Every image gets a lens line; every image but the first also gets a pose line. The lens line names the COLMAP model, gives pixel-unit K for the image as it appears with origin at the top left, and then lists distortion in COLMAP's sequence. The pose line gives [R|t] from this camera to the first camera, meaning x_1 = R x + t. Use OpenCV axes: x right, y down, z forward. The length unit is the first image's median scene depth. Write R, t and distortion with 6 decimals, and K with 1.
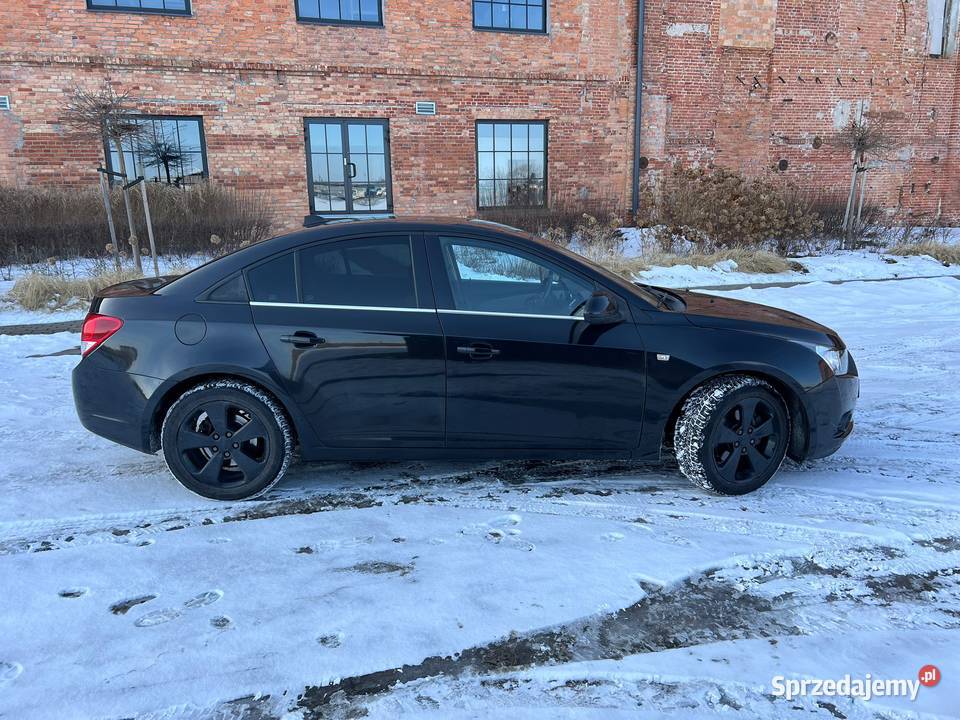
lens RADIAL K [[710.9, 0, 487.7], [0, 710.9, 359.7], [0, 0, 1]] dist [0.050385, -0.054154]
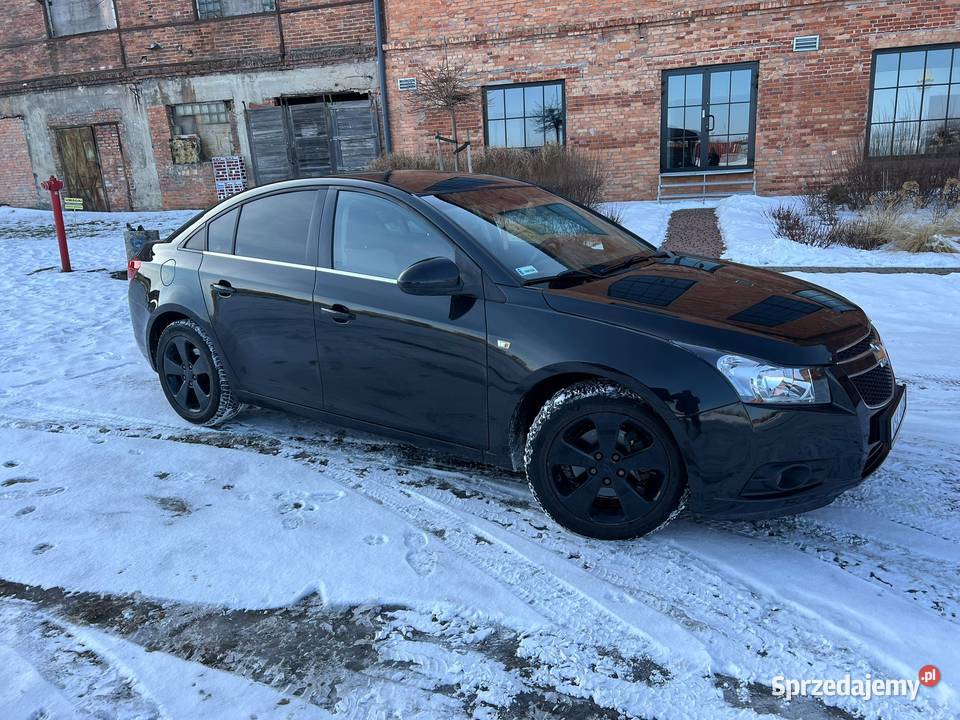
lens RADIAL K [[710.9, 0, 487.7], [0, 710.9, 359.7], [0, 0, 1]] dist [0.050385, -0.054154]
pose [[0.812920, 0.129602, -0.567772, 0.162789], [-0.098850, 0.991483, 0.084789, -0.012397], [0.573925, -0.012802, 0.818808, 0.079302]]
